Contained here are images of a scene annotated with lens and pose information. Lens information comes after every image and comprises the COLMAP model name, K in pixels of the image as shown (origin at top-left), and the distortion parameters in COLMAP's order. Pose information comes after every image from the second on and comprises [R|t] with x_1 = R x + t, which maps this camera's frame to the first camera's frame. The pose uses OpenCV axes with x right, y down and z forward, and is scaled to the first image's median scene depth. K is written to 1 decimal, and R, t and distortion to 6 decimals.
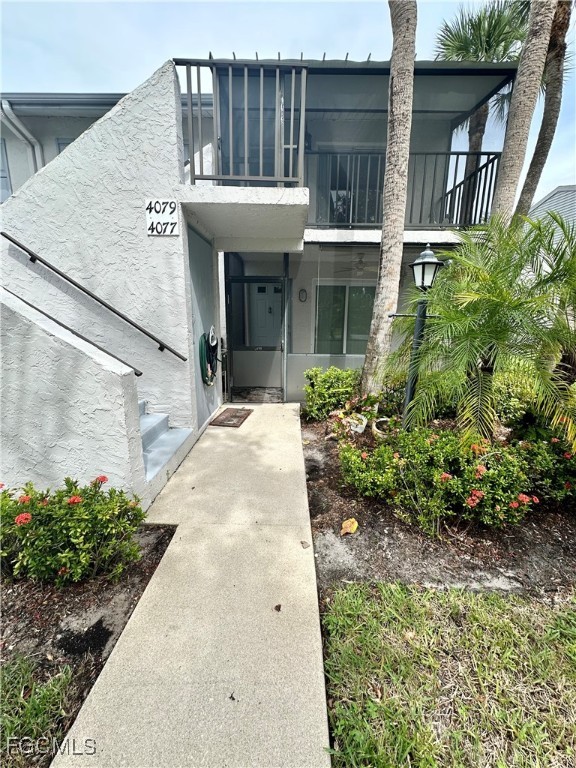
lens RADIAL K [[307.3, 0, 288.0], [0, 307.3, 384.0], [0, 0, 1]] dist [0.002046, 0.000343]
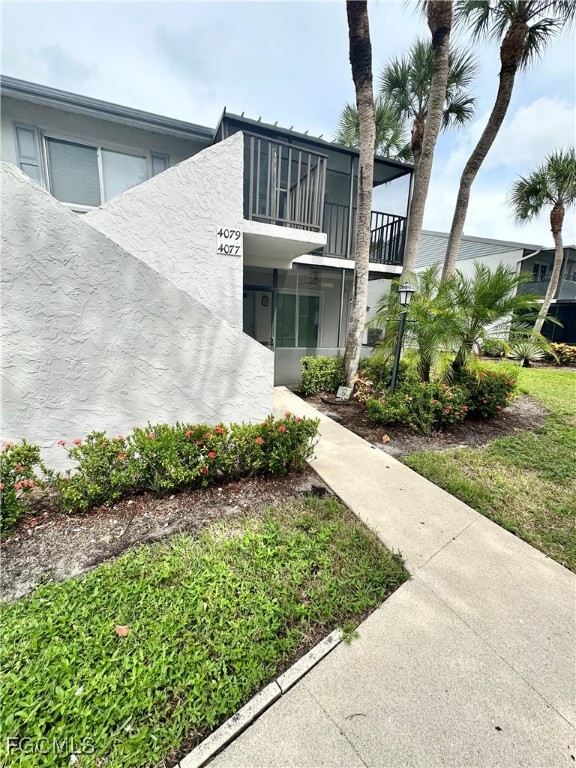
lens RADIAL K [[307.3, 0, 288.0], [0, 307.3, 384.0], [0, 0, 1]] dist [0.002046, 0.000343]
pose [[0.926051, -0.053000, 0.373658, -0.719219], [0.055823, 0.998435, 0.003270, 0.084501], [-0.373247, 0.017831, 0.927561, -0.320921]]
